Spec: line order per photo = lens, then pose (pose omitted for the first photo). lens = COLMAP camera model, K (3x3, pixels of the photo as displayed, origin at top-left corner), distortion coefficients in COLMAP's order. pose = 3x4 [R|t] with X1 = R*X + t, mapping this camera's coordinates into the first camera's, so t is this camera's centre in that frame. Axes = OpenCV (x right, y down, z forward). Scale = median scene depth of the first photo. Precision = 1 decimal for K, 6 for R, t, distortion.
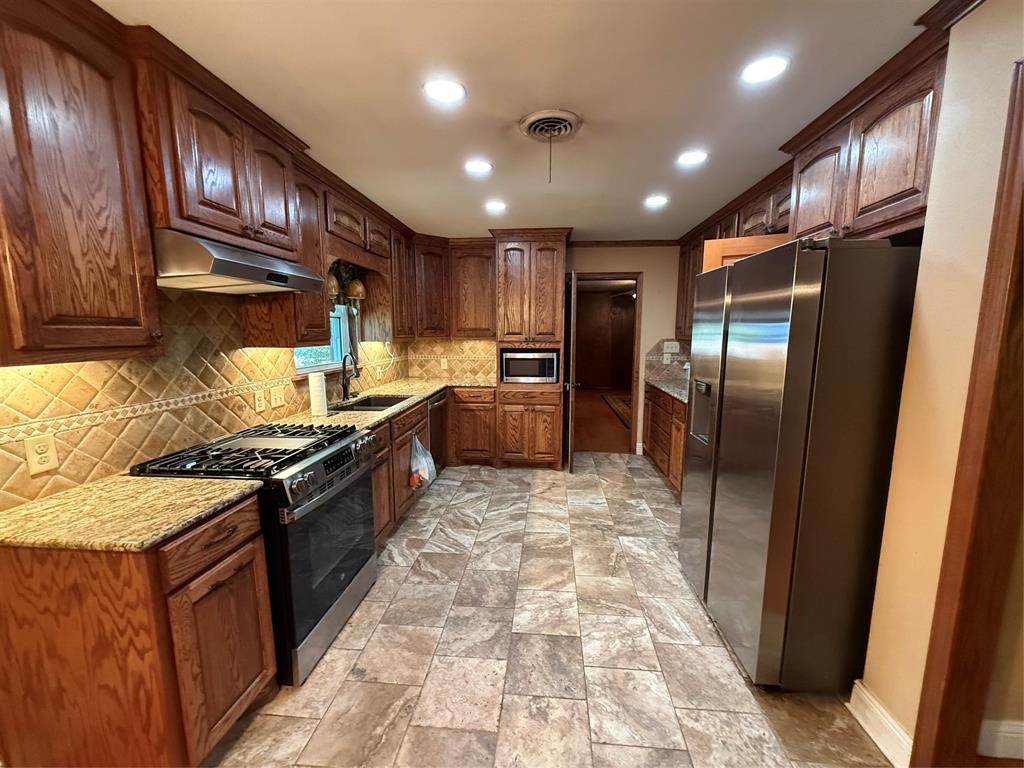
lens RADIAL K [[406.9, 0, 509.4], [0, 406.9, 384.3], [0, 0, 1]] dist [-0.000343, -0.000335]
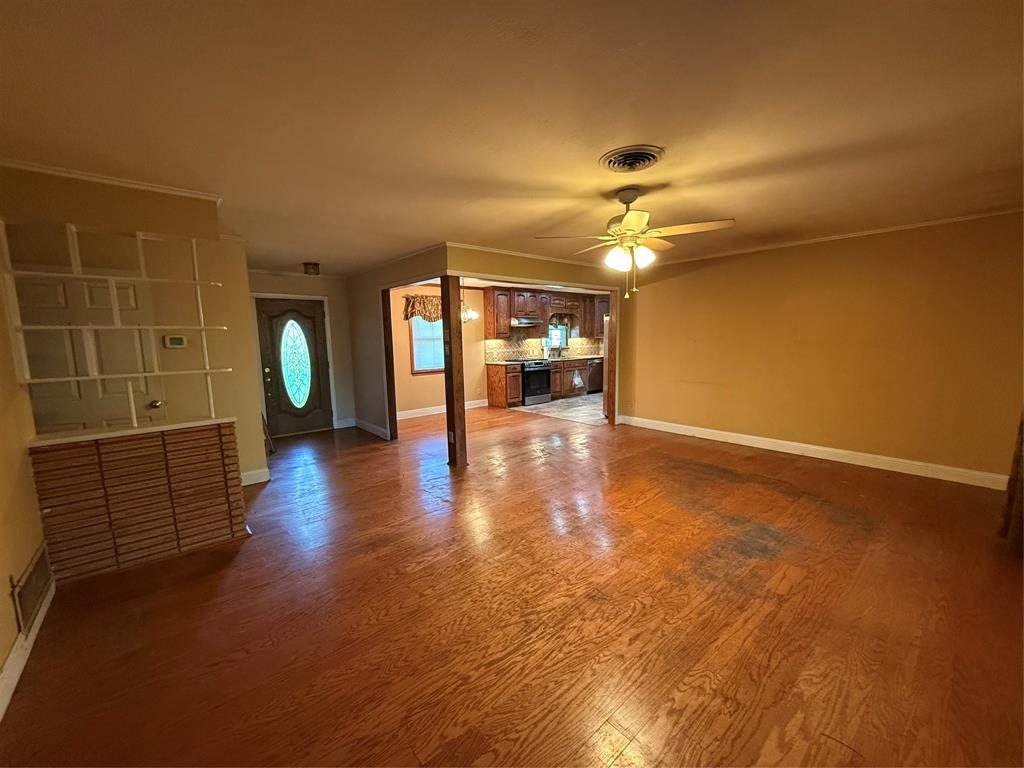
lens RADIAL K [[406.9, 0, 513.4], [0, 406.9, 385.8], [0, 0, 1]] dist [-0.000343, -0.000335]
pose [[0.725879, 0.071712, -0.684074, 2.215230], [-0.076736, 0.996785, 0.023068, 0.317420], [0.683528, 0.035749, 0.729048, -2.200038]]
